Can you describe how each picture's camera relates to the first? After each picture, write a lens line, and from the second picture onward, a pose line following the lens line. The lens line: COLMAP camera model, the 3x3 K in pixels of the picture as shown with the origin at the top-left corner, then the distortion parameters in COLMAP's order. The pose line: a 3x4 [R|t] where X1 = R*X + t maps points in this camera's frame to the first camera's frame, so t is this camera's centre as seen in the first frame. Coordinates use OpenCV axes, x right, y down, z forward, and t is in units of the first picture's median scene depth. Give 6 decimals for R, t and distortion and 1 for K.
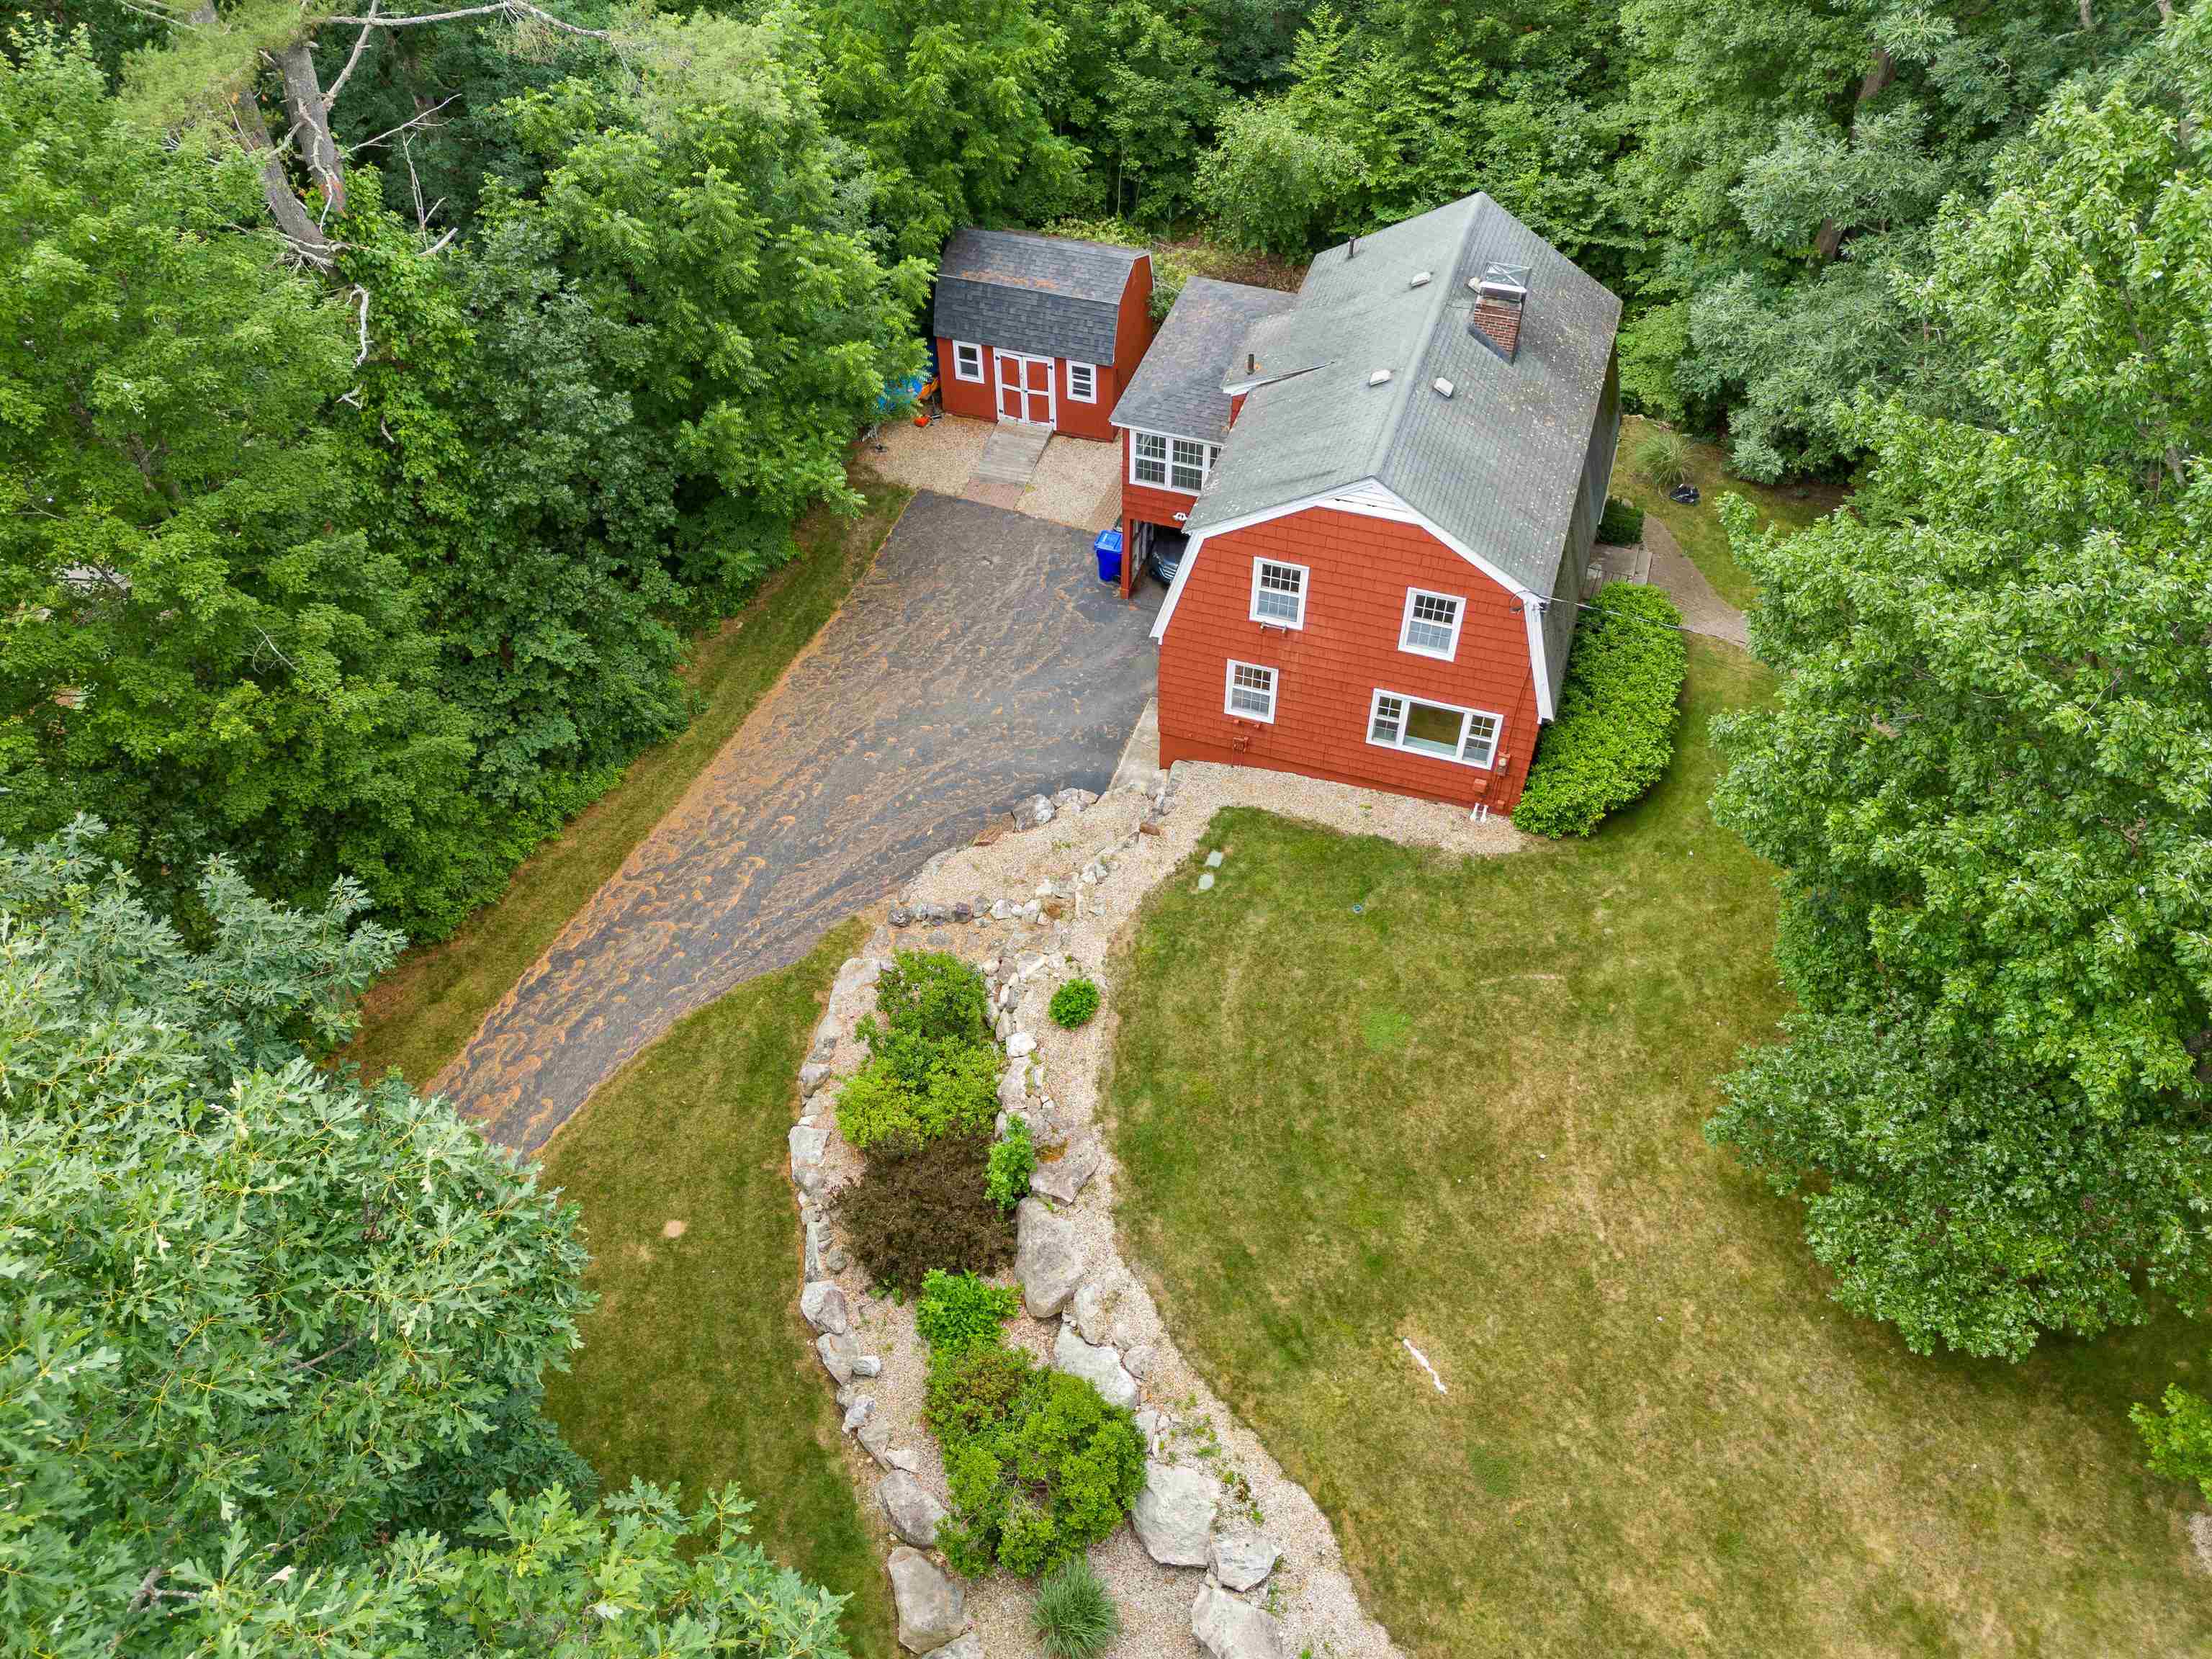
lens RADIAL K [[1632.5, 0, 1106.0], [0, 1632.5, 829.5], [0, 0, 1]] dist [0.123122, -0.183478]
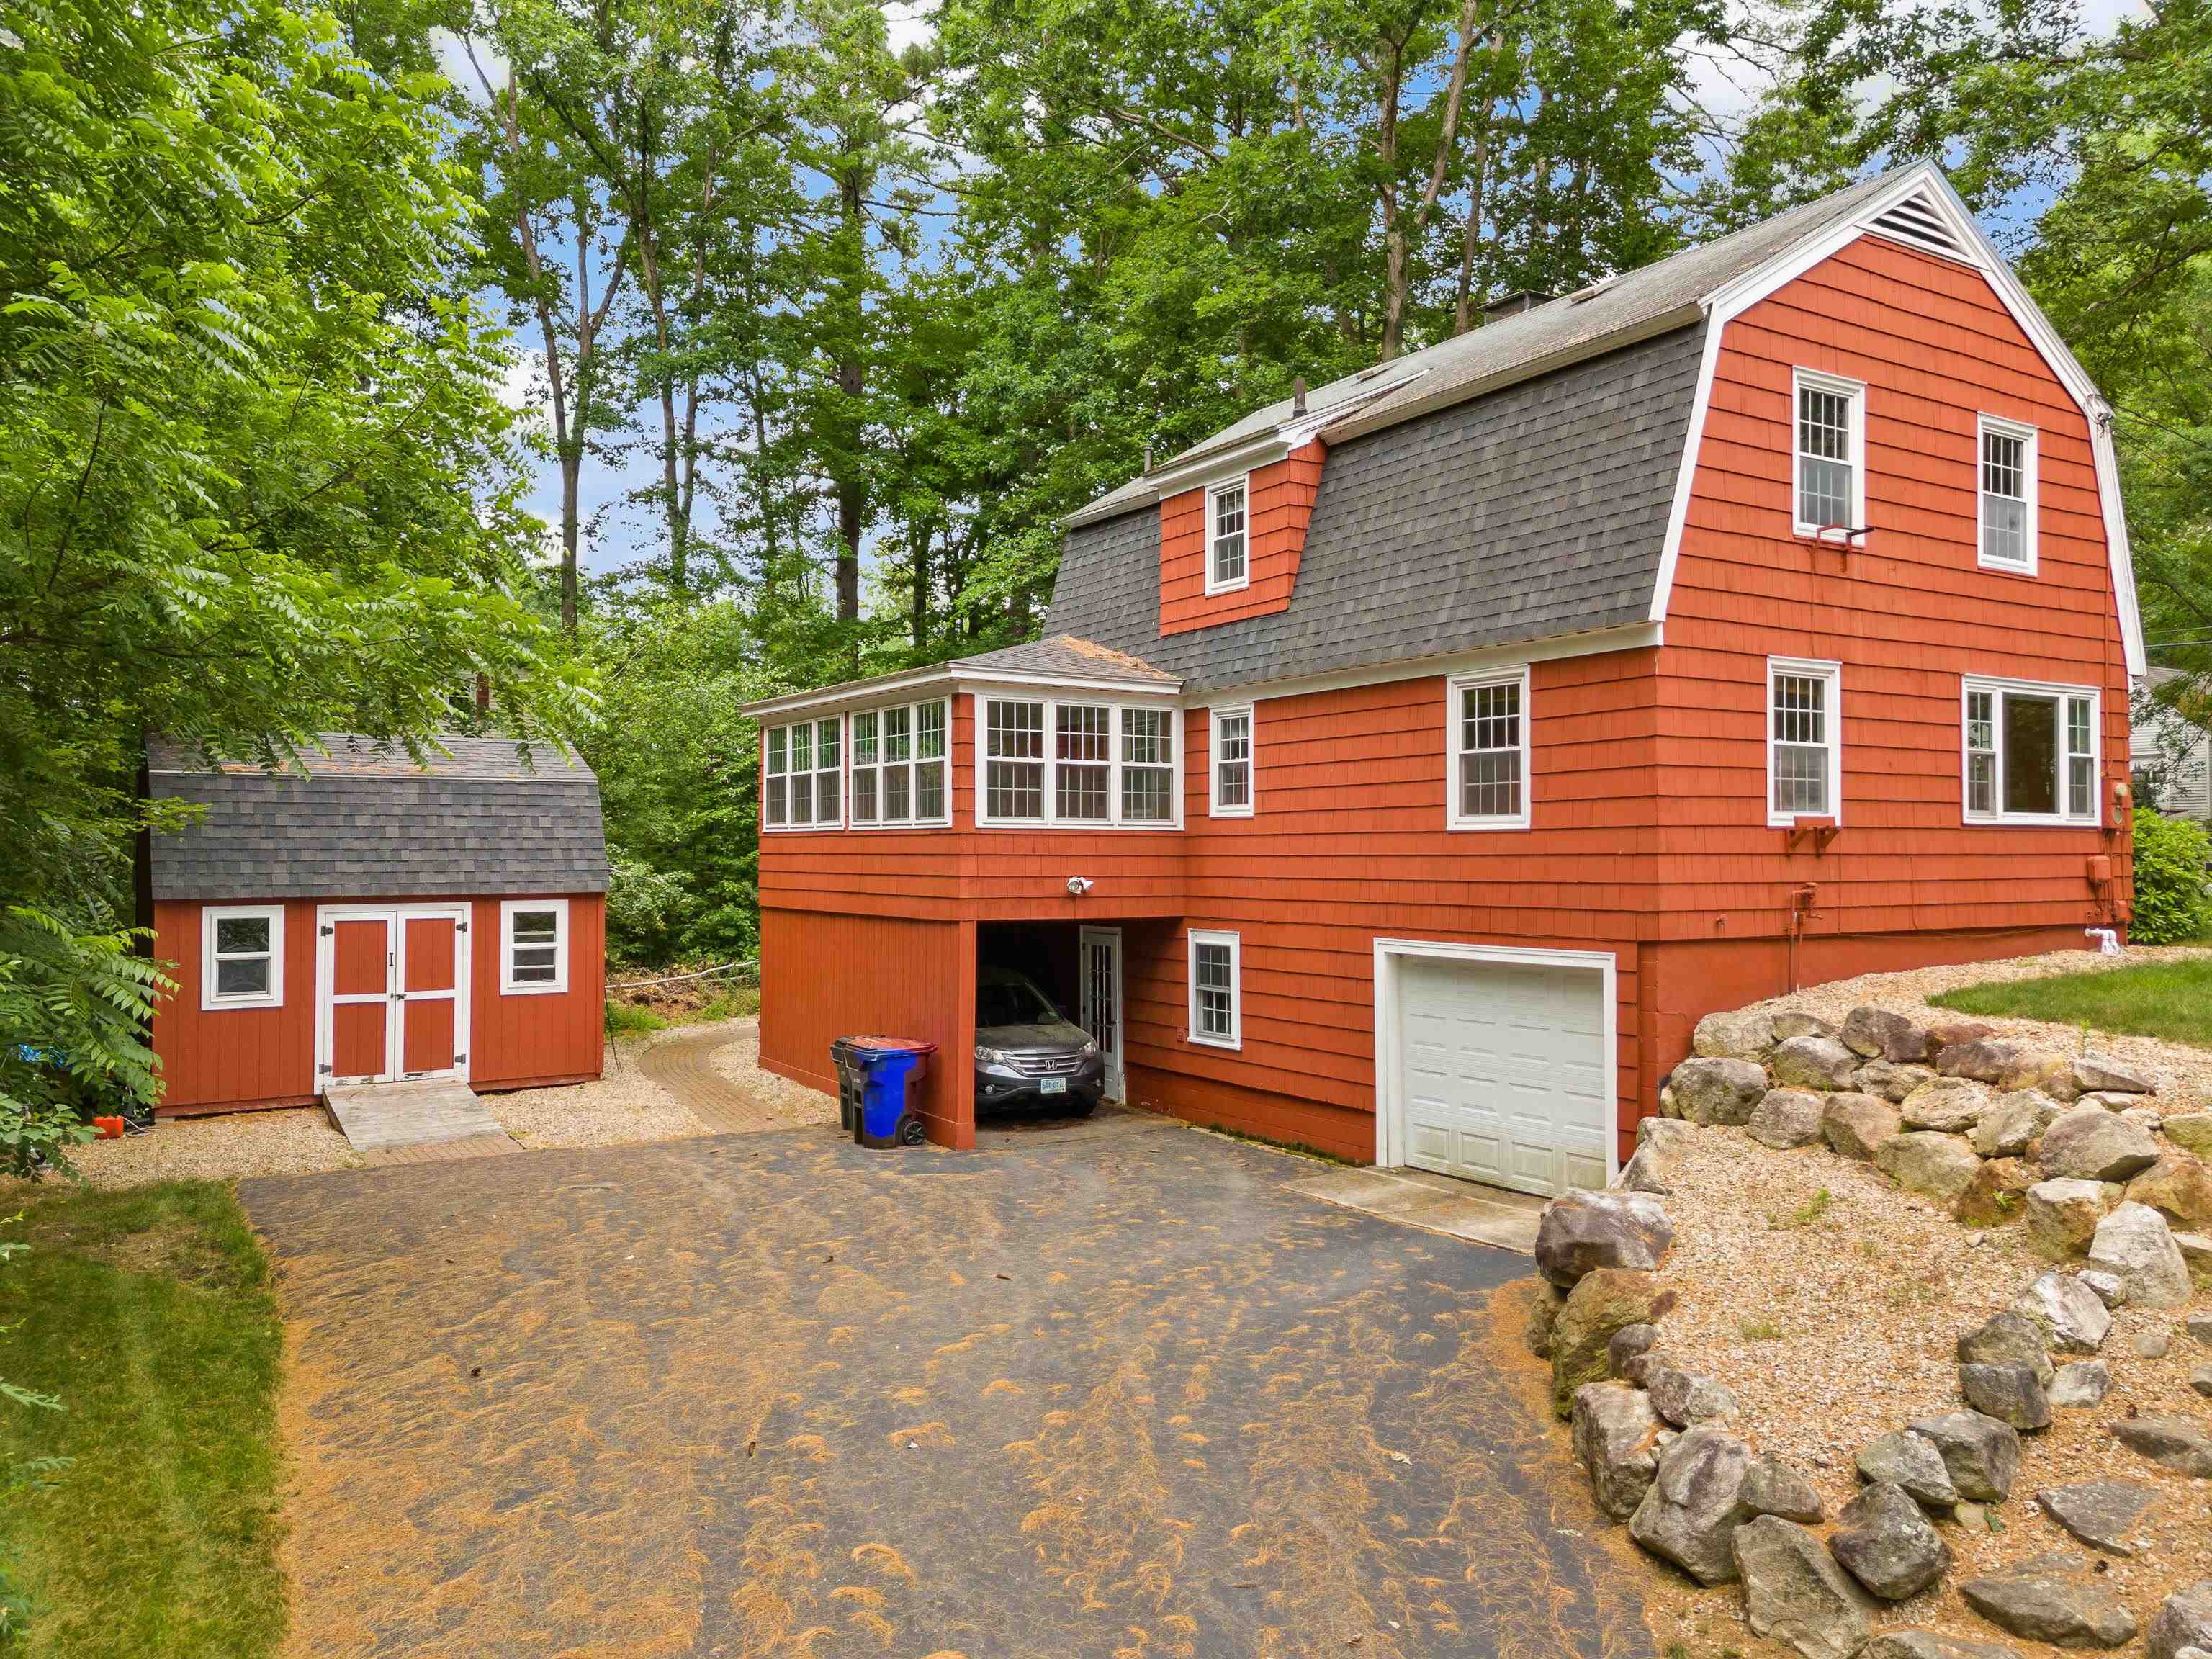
lens RADIAL K [[1632.5, 0, 1106.0], [0, 1632.5, 829.5], [0, 0, 1]] dist [0.123122, -0.183478]
pose [[0.630331, 0.021080, 0.776040, -0.381120], [0.570581, 0.665264, -0.481520, 0.039791], [-0.526422, 0.746311, 0.407309, 0.936700]]
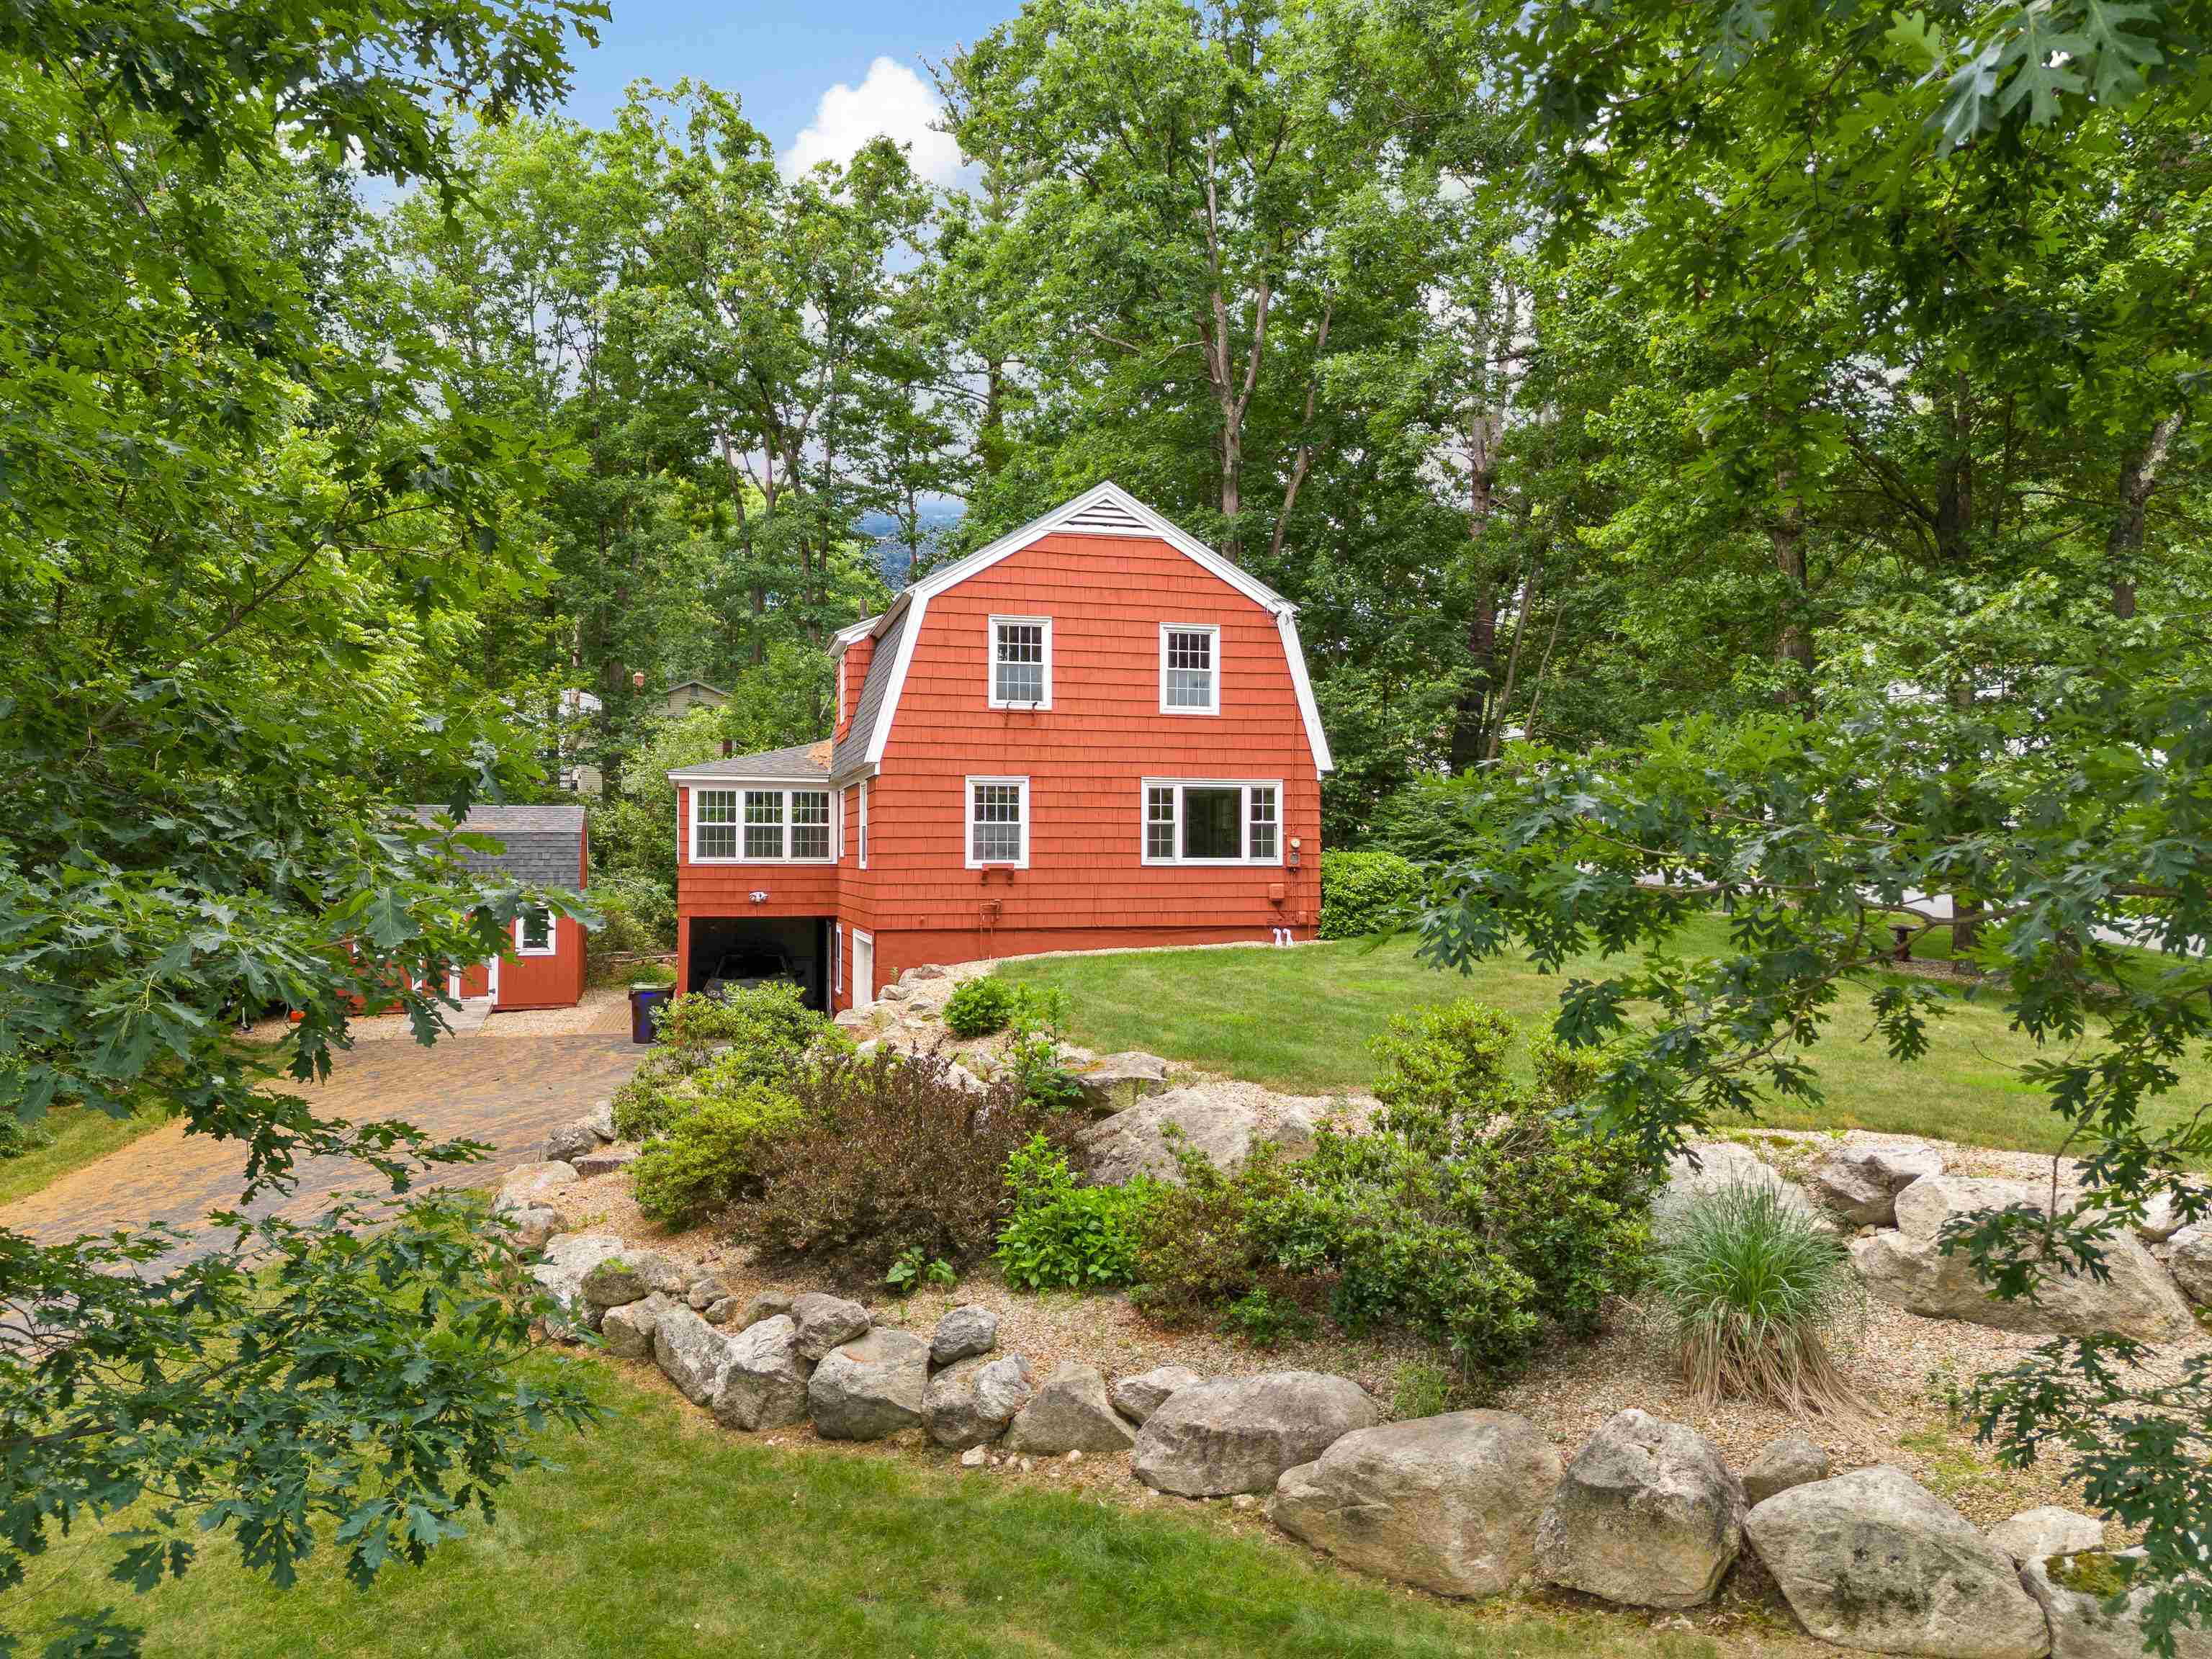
lens RADIAL K [[1632.5, 0, 1106.0], [0, 1632.5, 829.5], [0, 0, 1]] dist [0.123122, -0.183478]
pose [[0.841220, 0.018641, 0.540371, -0.301103], [0.393638, 0.664029, -0.635700, 0.450989], [-0.370672, 0.747474, 0.551257, 0.541234]]
